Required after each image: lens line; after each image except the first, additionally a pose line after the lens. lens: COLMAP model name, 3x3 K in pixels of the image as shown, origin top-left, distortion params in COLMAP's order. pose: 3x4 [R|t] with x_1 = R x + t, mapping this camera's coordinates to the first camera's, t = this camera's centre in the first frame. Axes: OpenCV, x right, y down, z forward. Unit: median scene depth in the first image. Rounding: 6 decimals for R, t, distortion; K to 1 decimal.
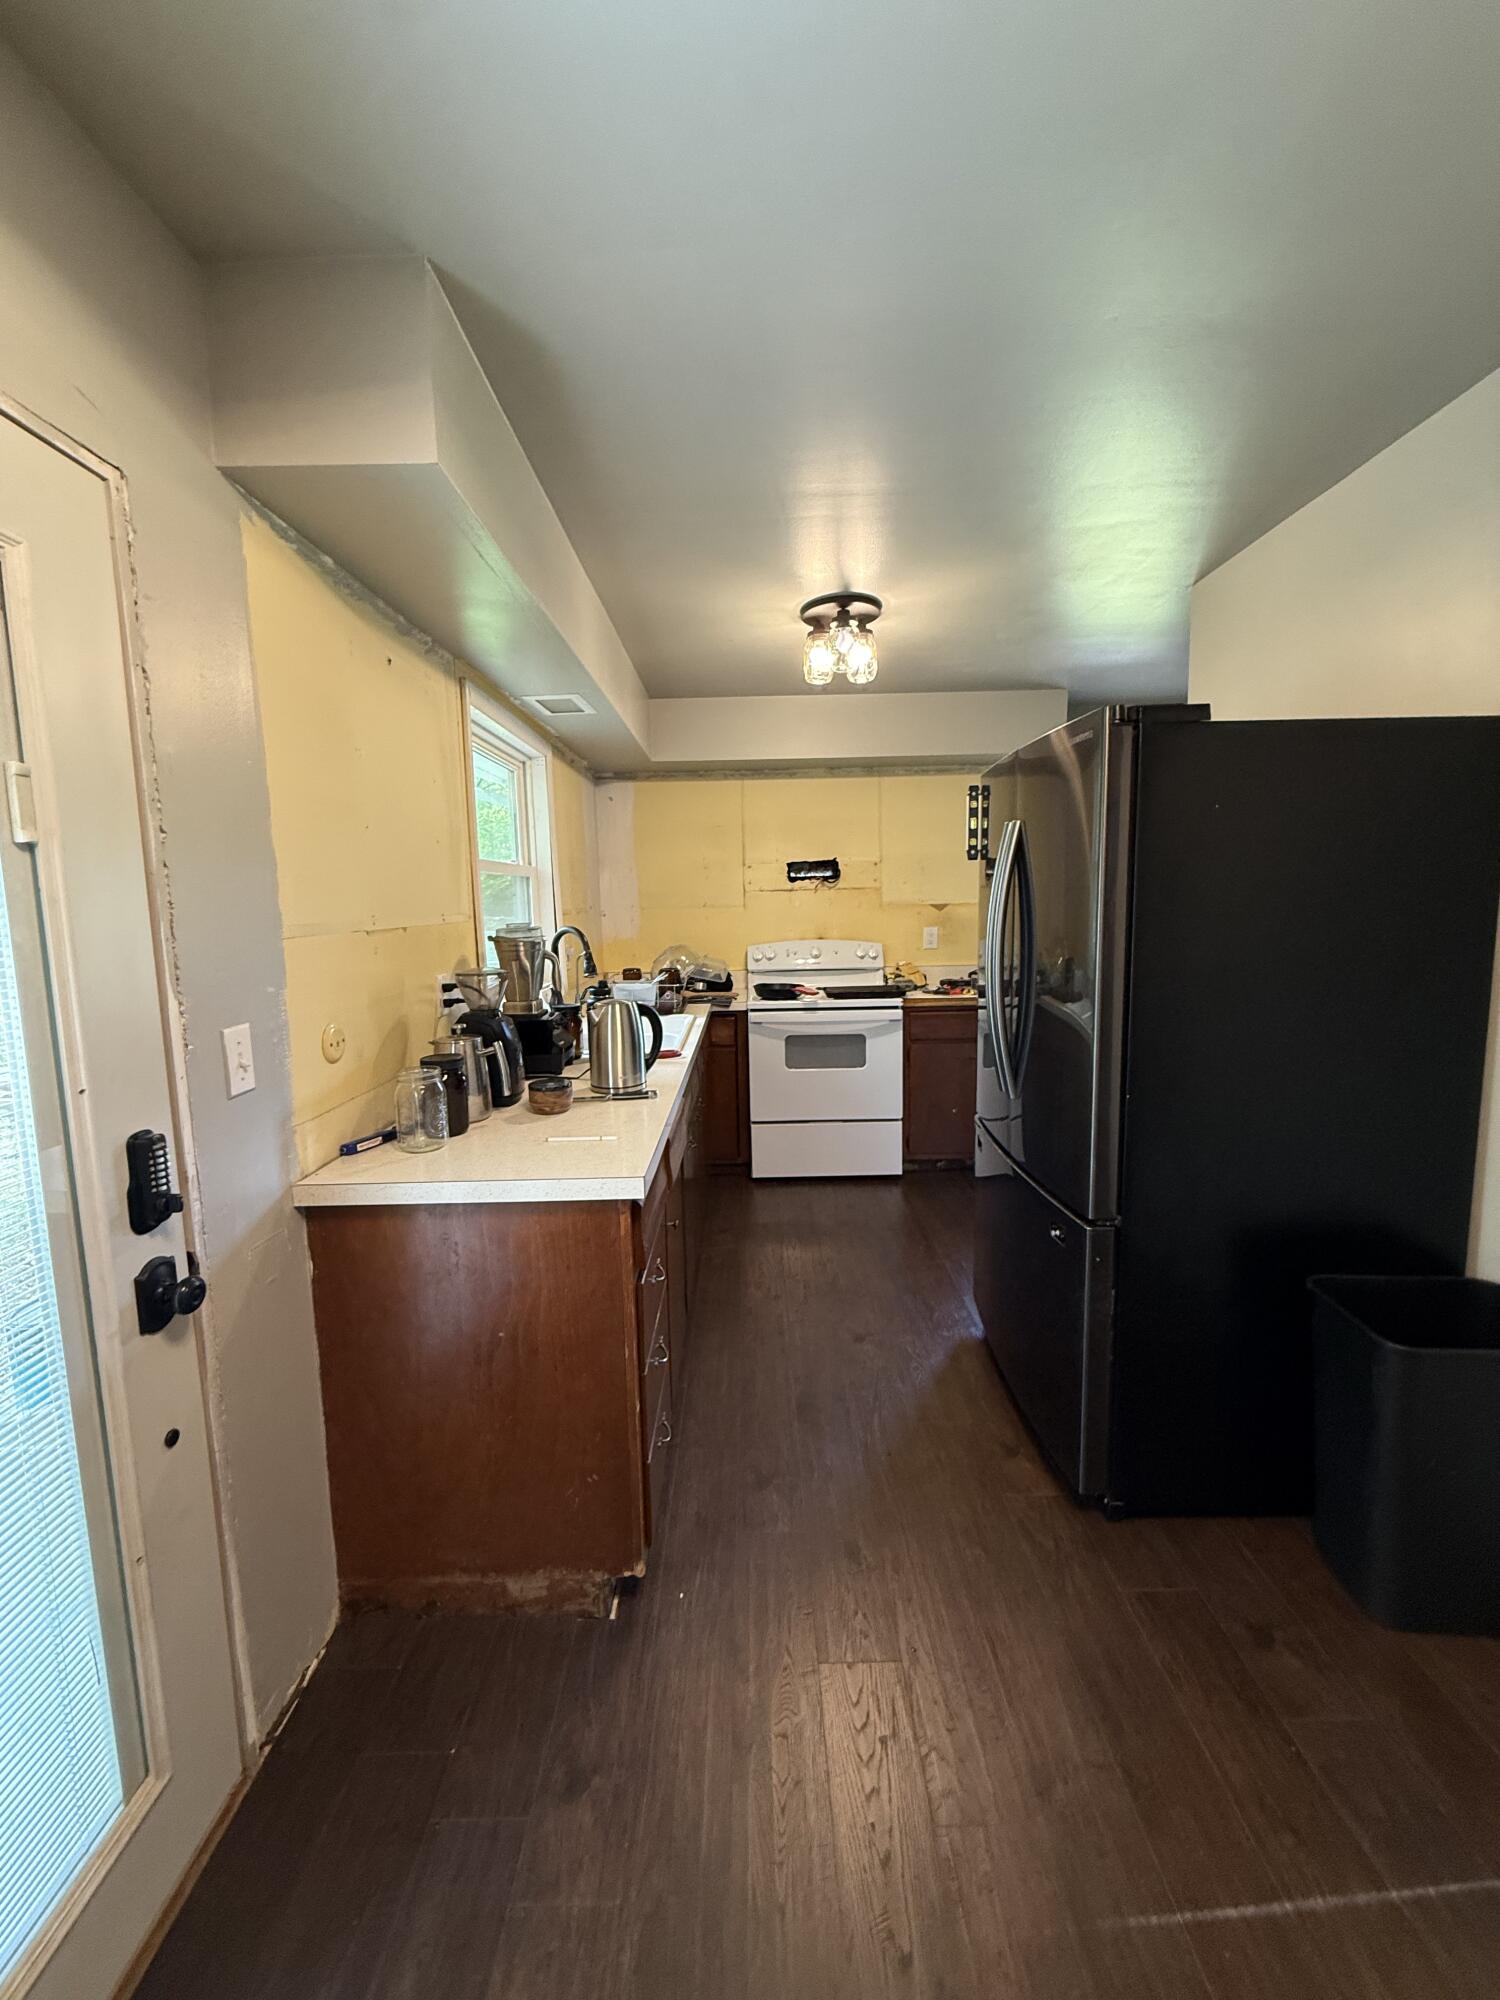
lens RADIAL K [[800.3, 0, 754.3], [0, 800.3, 992.9], [0, 0, 1]] dist [-0.000109, -0.000152]
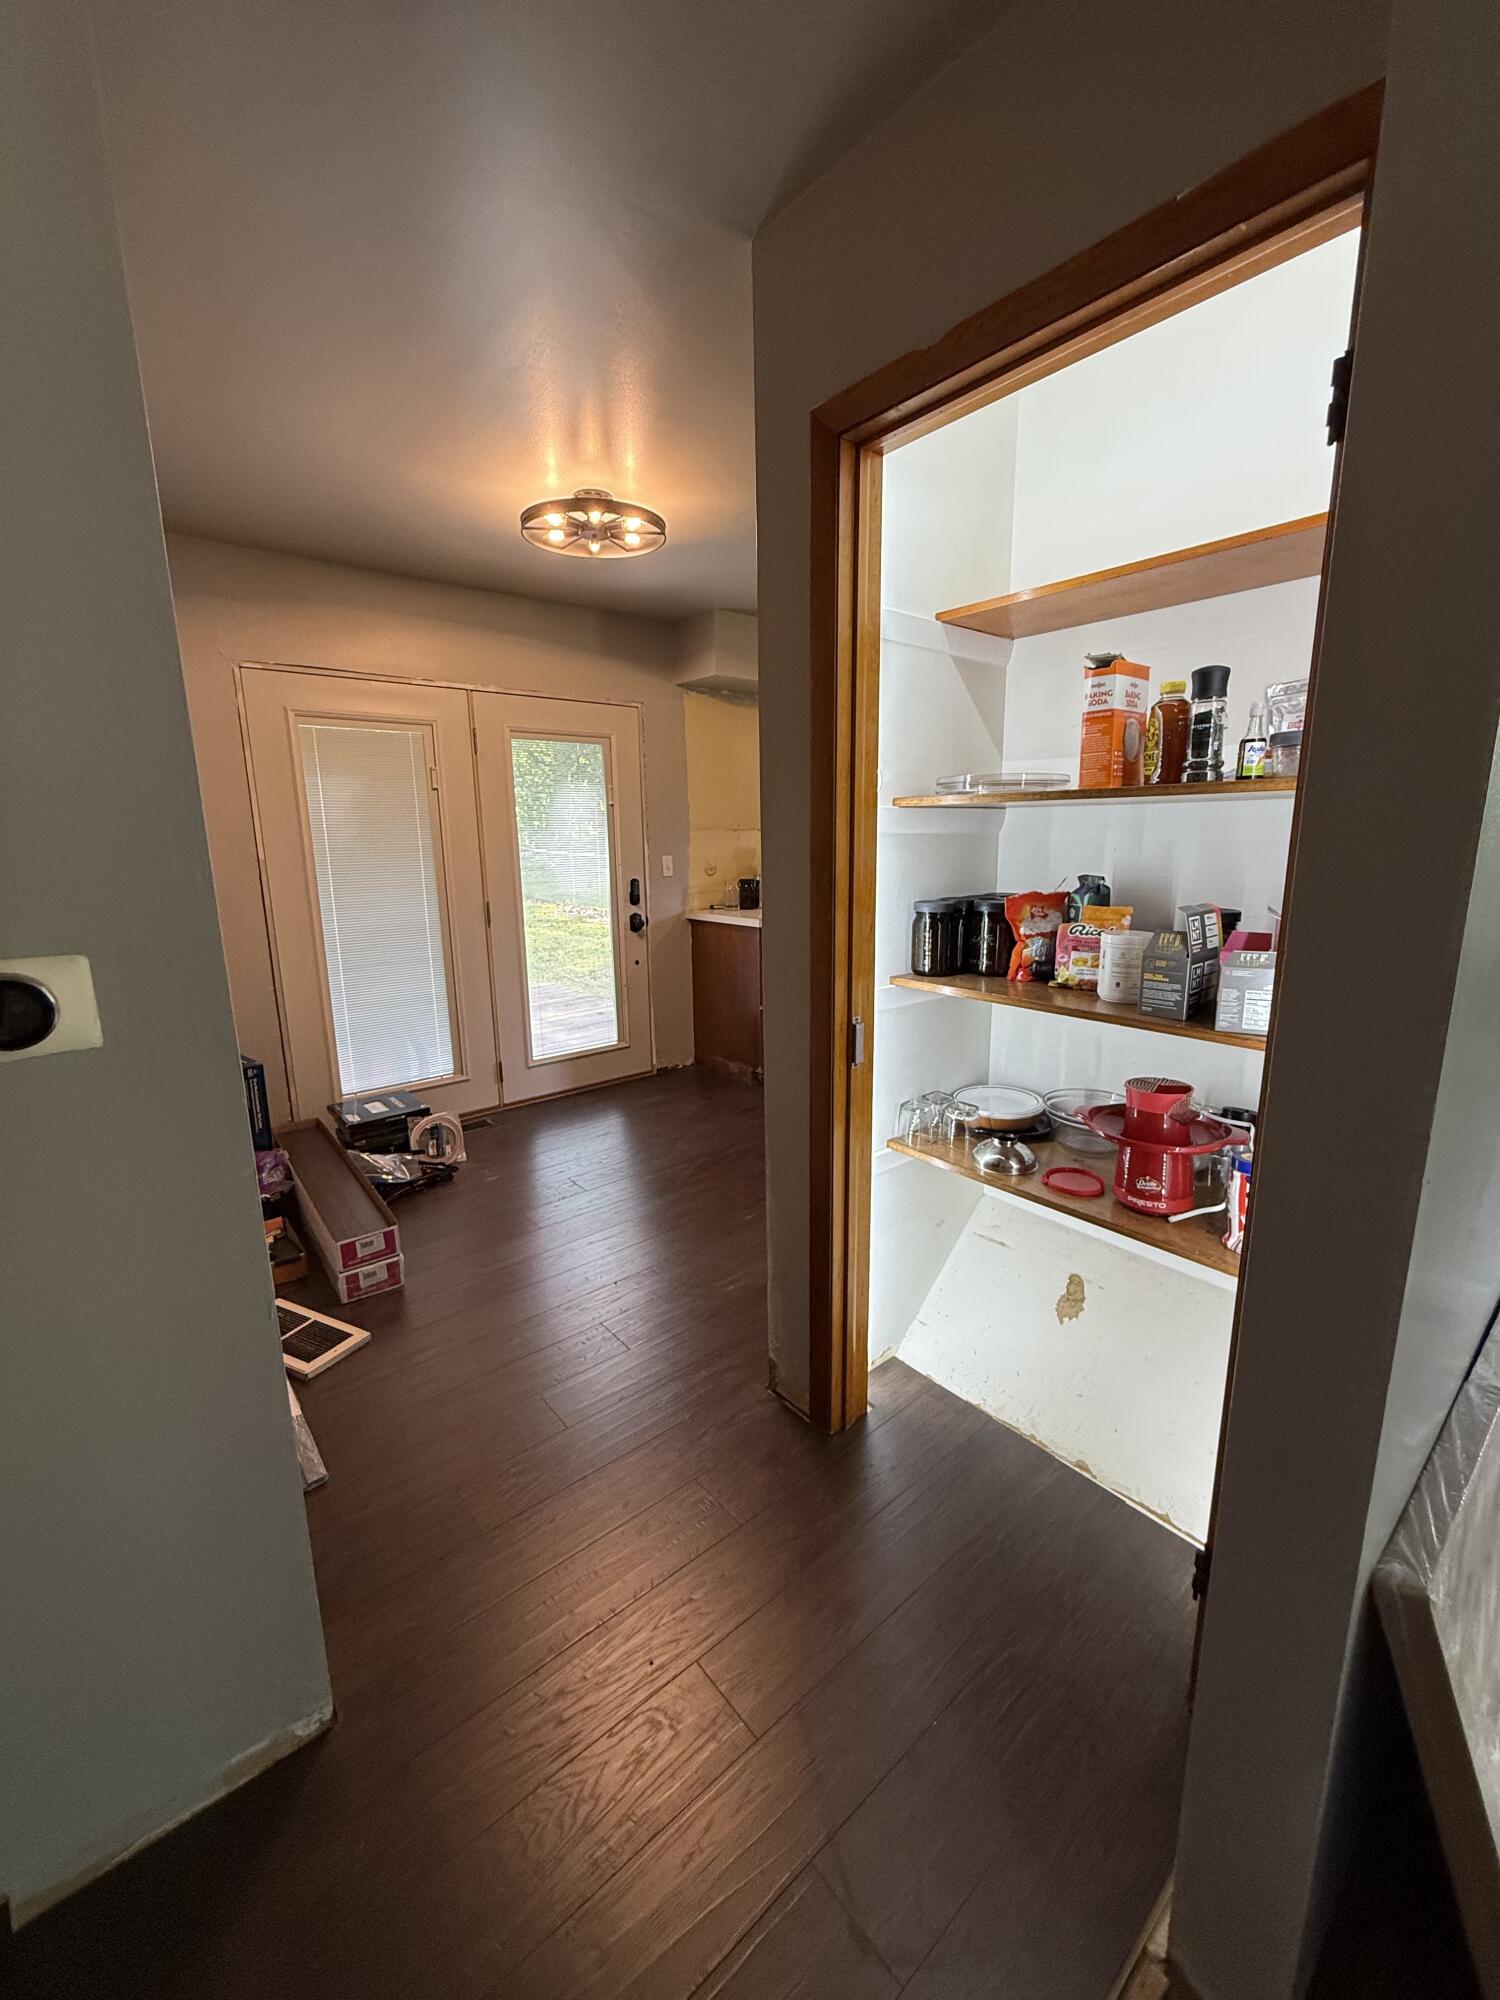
lens RADIAL K [[799.5, 0, 756.3], [0, 799.5, 991.5], [0, 0, 1]] dist [-0.000209, -0.000051]
pose [[0.645252, 0.162524, -0.746482, 1.911337], [-0.089596, 0.986465, 0.137327, 0.094266], [0.758698, -0.021729, 0.651080, -0.798318]]
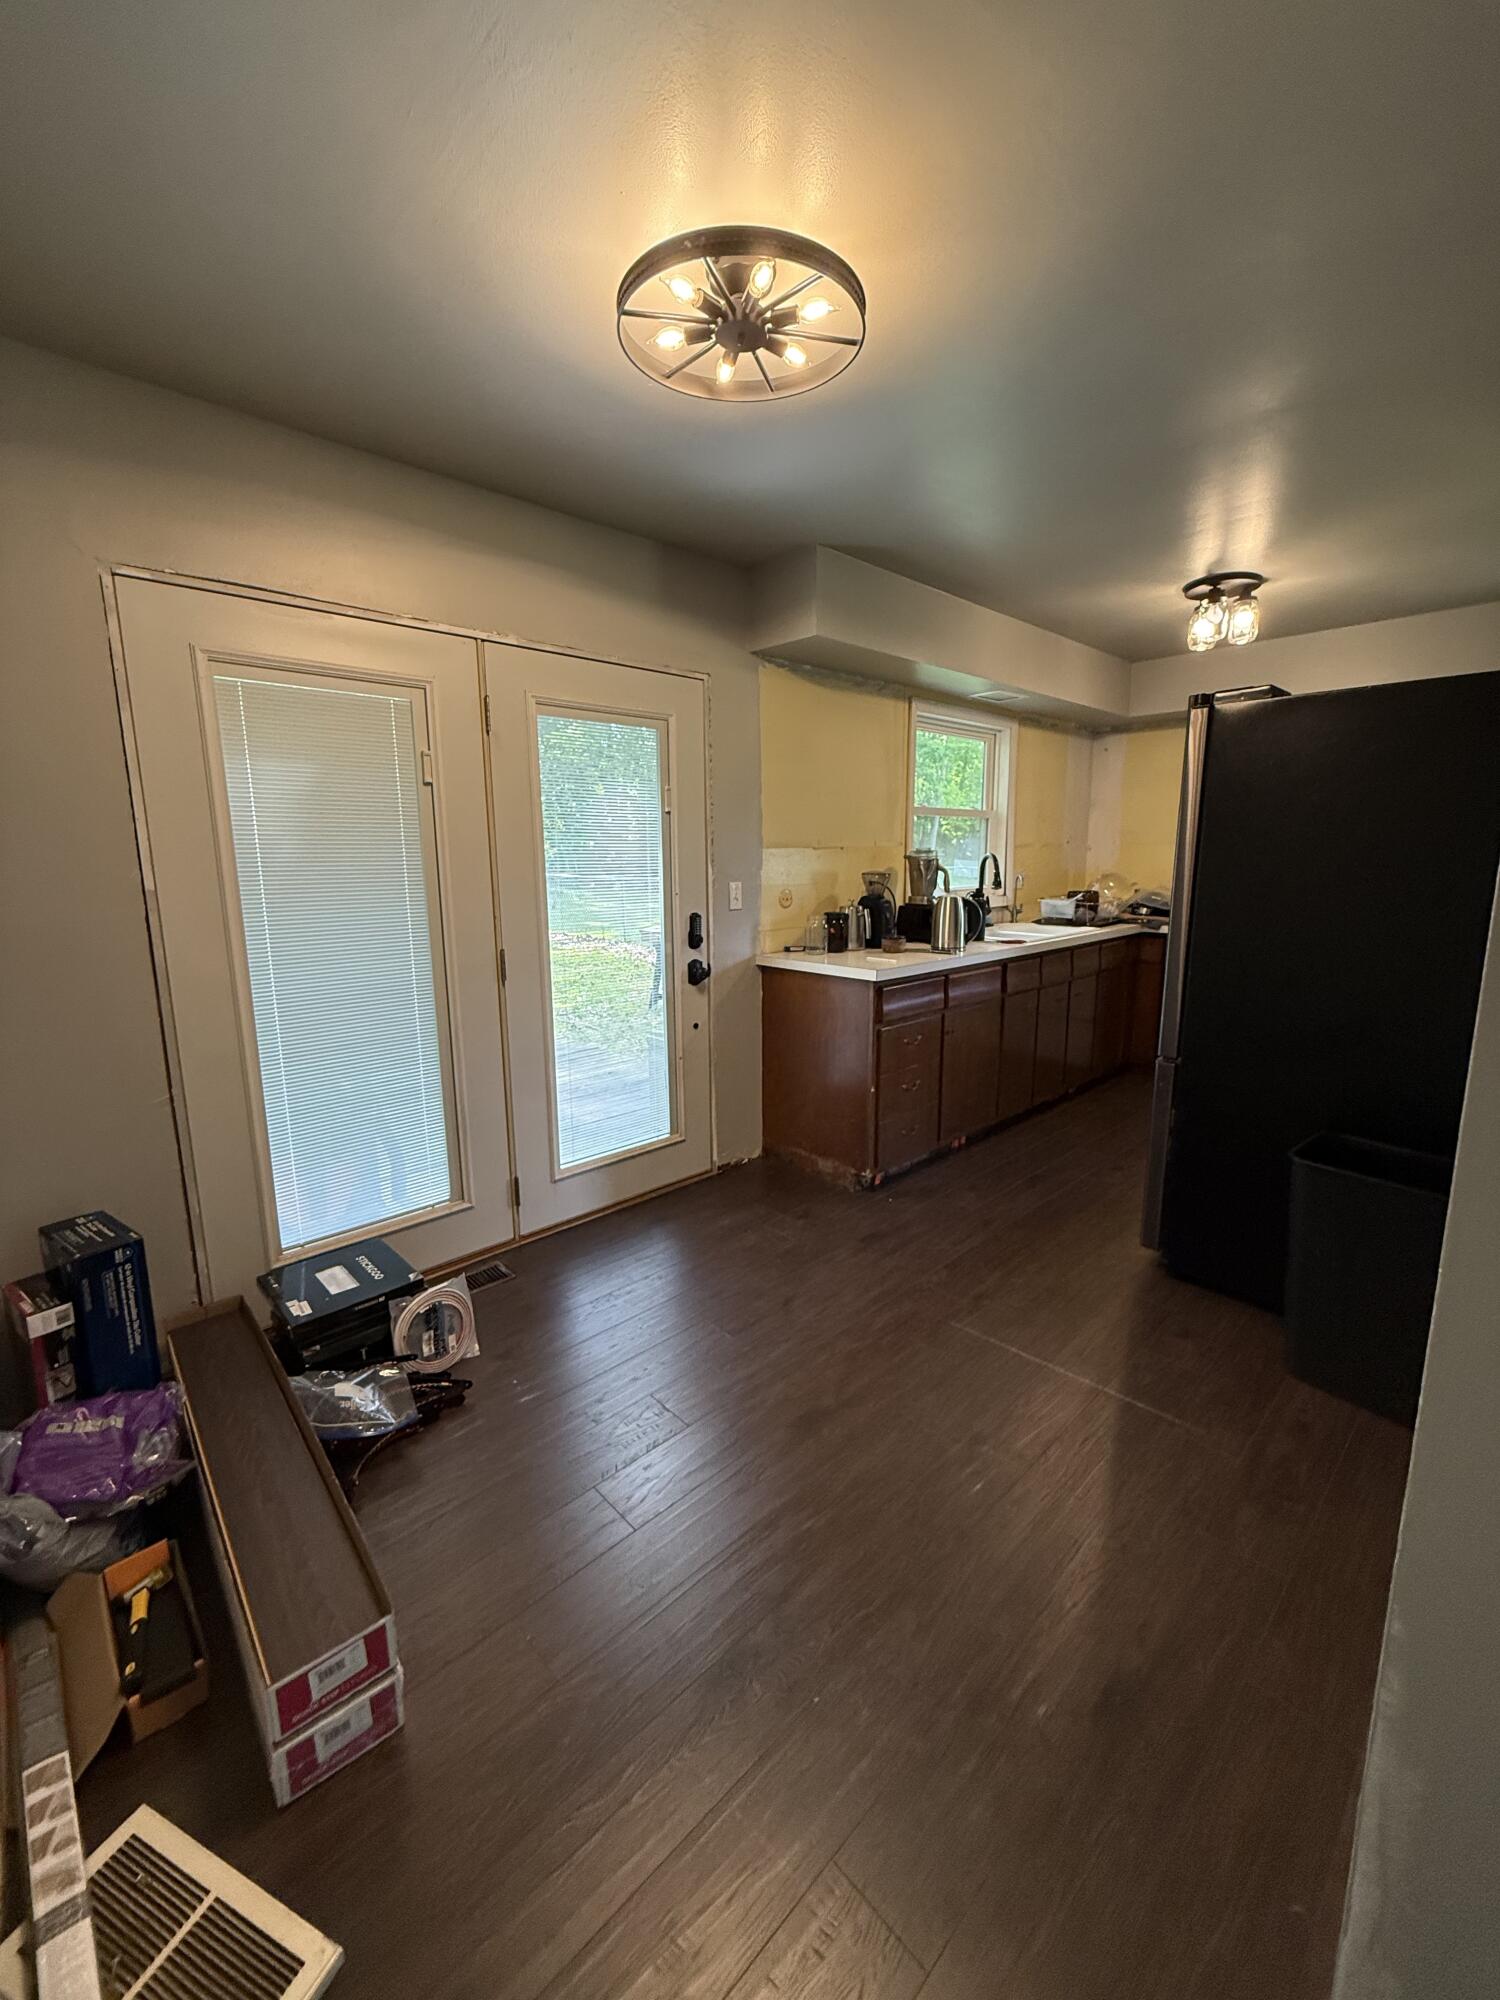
lens RADIAL K [[800.3, 0, 754.3], [0, 800.3, 992.9], [0, 0, 1]] dist [-0.000109, -0.000152]
pose [[0.685991, 0.142381, -0.713543, 1.066142], [-0.091184, 0.989758, 0.109835, 0.090681], [0.721874, -0.010282, 0.691948, -0.600986]]
